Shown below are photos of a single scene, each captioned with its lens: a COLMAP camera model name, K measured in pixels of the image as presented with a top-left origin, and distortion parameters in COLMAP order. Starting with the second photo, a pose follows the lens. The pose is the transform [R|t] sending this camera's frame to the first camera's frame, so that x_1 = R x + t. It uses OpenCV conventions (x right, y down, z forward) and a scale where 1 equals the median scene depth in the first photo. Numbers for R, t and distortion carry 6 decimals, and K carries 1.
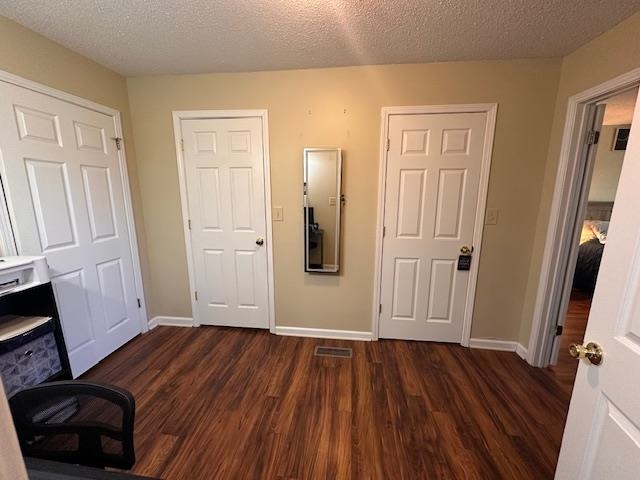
lens RADIAL K [[257.6, 0, 320.6], [0, 257.6, 239.4], [0, 0, 1]] dist [-0.000088, 0.000094]
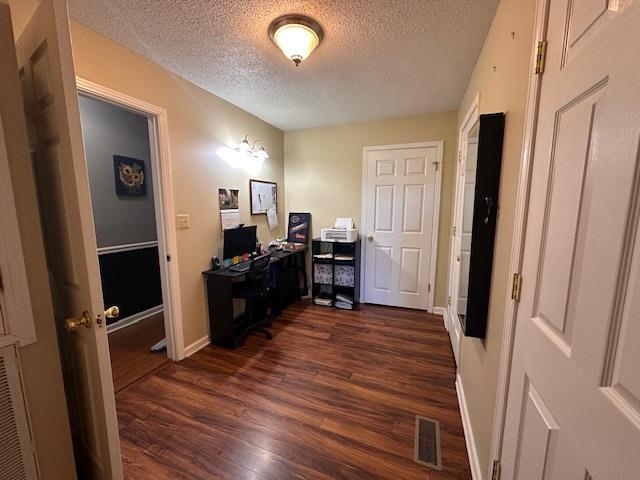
lens RADIAL K [[257.6, 0, 322.3], [0, 257.6, 240.6], [0, 0, 1]] dist [-0.000088, 0.000094]
pose [[-0.257803, 0.127287, -0.957776, 0.814516], [-0.182597, 0.967003, 0.177662, -0.140704], [0.948787, 0.220689, -0.226054, 0.940412]]
